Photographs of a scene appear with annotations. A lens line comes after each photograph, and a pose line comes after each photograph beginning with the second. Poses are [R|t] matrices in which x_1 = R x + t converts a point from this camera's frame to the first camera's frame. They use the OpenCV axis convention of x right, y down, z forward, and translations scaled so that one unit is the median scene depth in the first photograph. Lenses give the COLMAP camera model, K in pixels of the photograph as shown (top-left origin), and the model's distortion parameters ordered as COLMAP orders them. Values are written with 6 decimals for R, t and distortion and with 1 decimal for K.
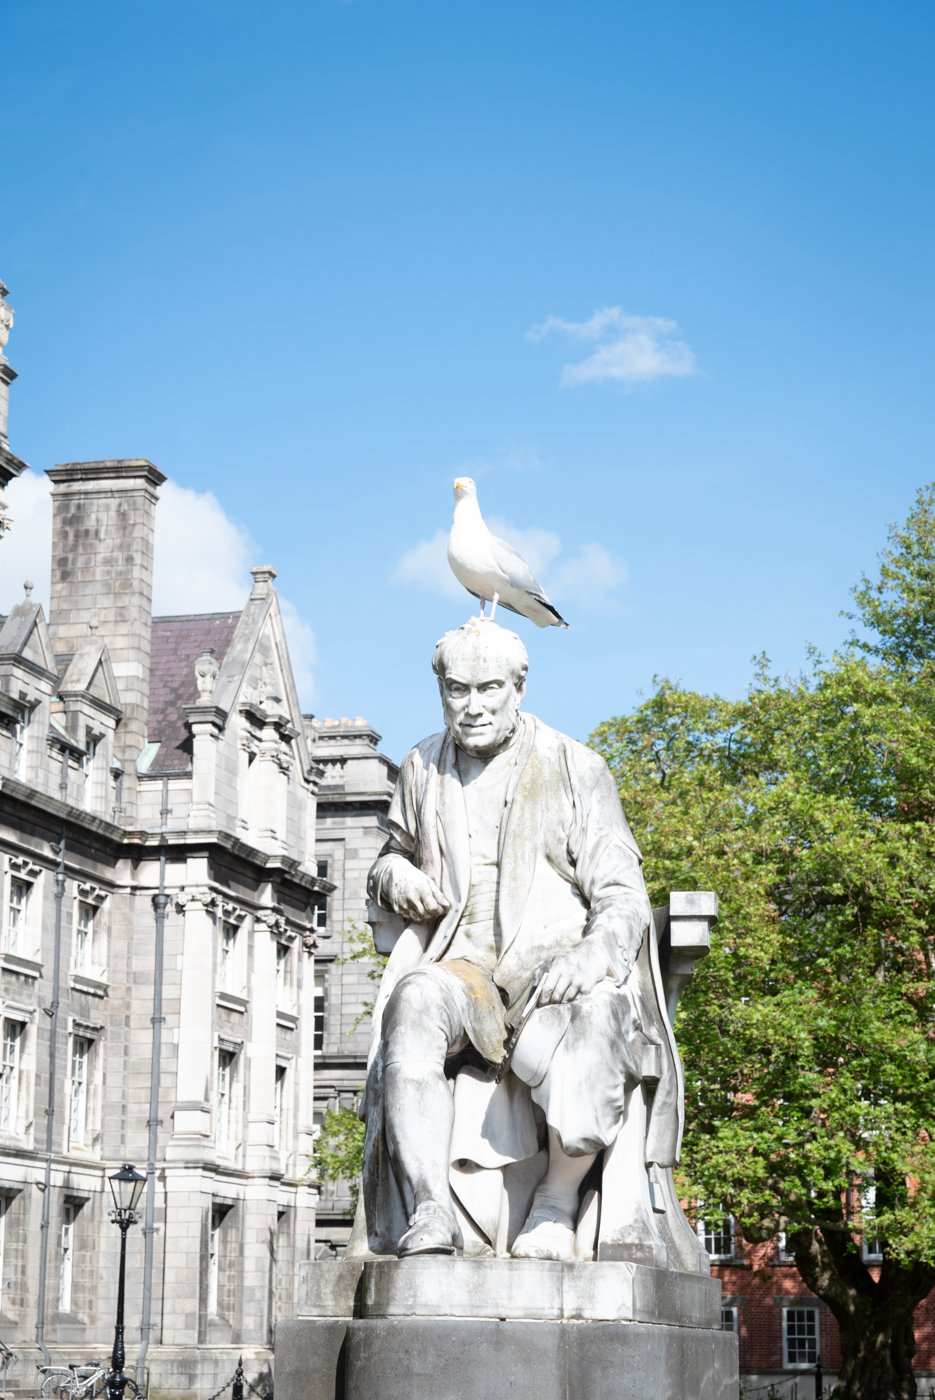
lens RADIAL K [[2890.1, 0, 467.5], [0, 2890.1, 700.0], [0, 0, 1]] dist [0.048092, 0.093286]
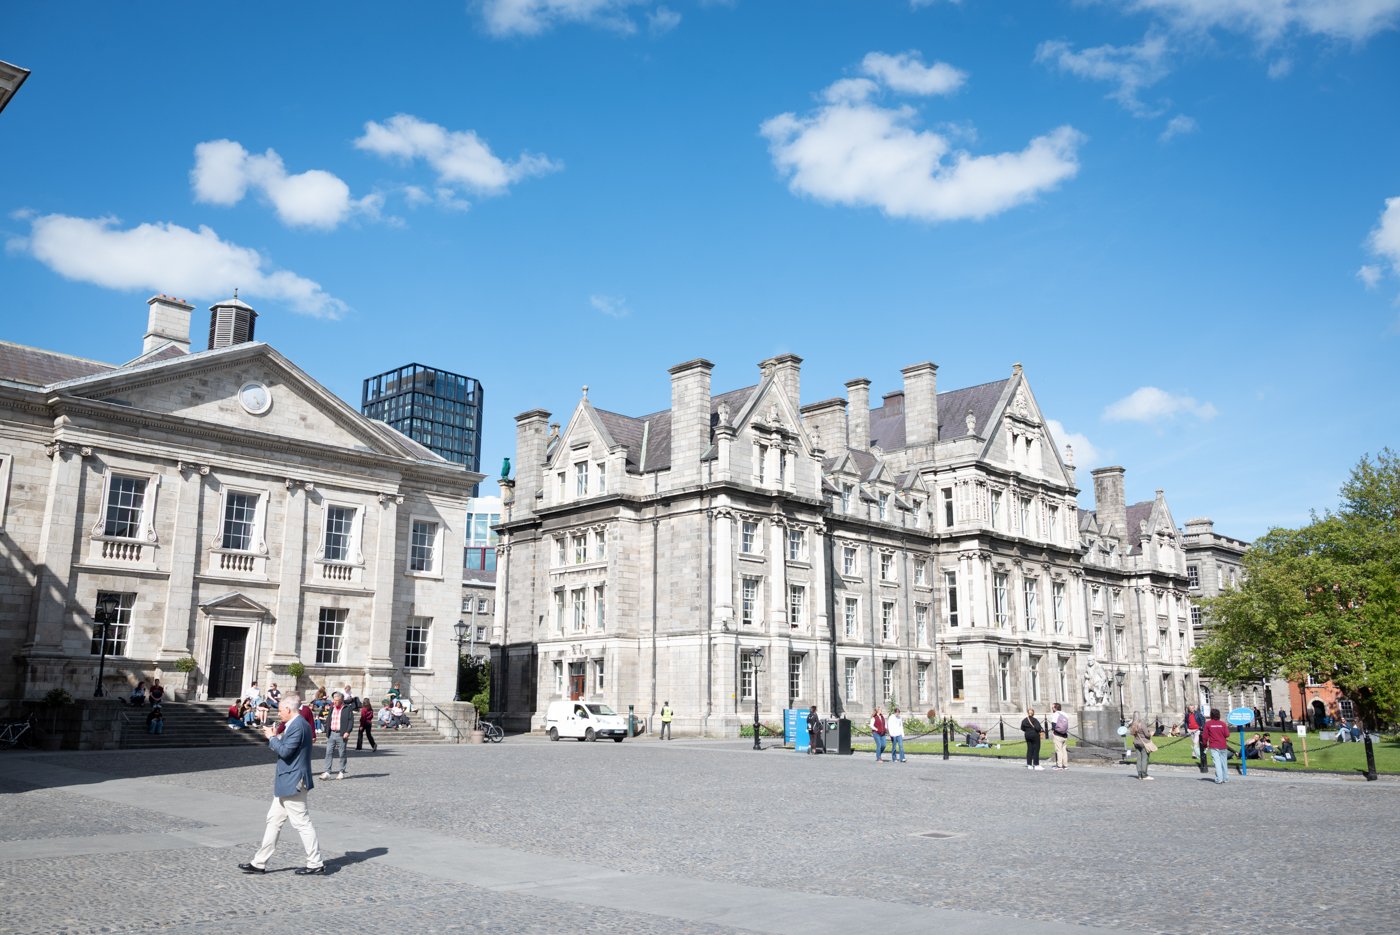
lens RADIAL K [[1113.3, 0, 700.0], [0, 1113.3, 467.5], [0, 0, 1]] dist [-0.013358, -0.006366]
pose [[0.866278, -0.110943, -0.487086, 0.111201], [0.111036, 0.993399, -0.028789, -0.101333], [0.487065, -0.029145, 0.872879, -0.459542]]
